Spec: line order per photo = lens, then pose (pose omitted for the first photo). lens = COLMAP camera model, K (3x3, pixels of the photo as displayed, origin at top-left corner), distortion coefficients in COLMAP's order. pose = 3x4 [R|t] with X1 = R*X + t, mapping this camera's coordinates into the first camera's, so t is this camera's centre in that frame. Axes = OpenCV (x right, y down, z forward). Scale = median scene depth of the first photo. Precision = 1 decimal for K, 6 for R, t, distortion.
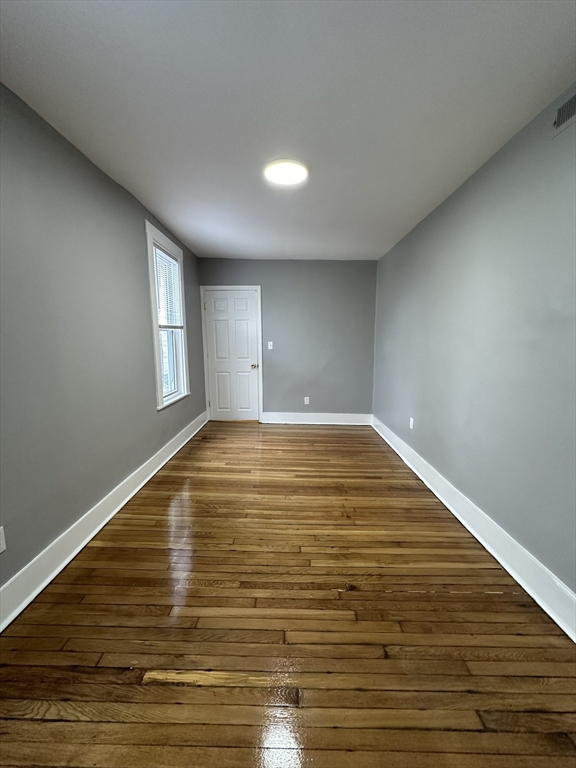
lens RADIAL K [[305.1, 0, 287.2], [0, 305.1, 383.8], [0, 0, 1]] dist [-0.004670, 0.000541]
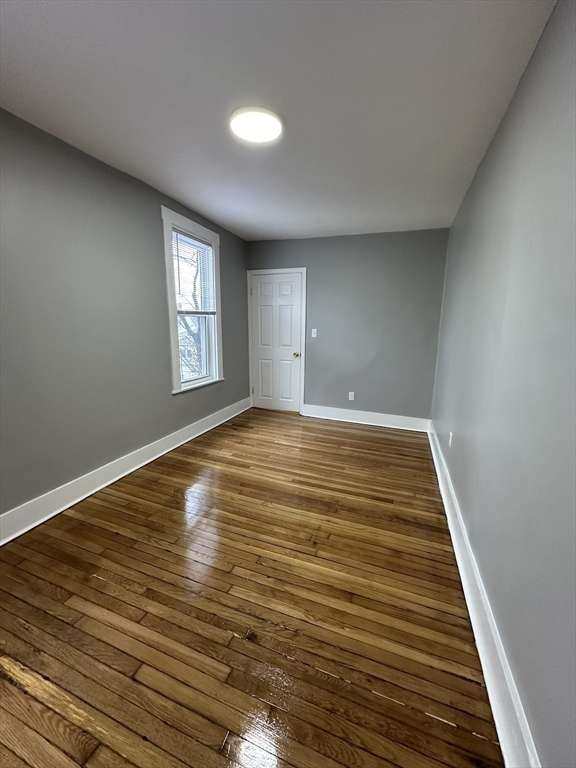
lens RADIAL K [[305.1, 0, 287.2], [0, 305.1, 383.8], [0, 0, 1]] dist [-0.004670, 0.000541]
pose [[0.942385, 0.076478, -0.325670, 0.268593], [-0.061839, 0.996565, 0.055086, -0.028067], [0.328764, -0.031773, 0.943877, 0.149172]]
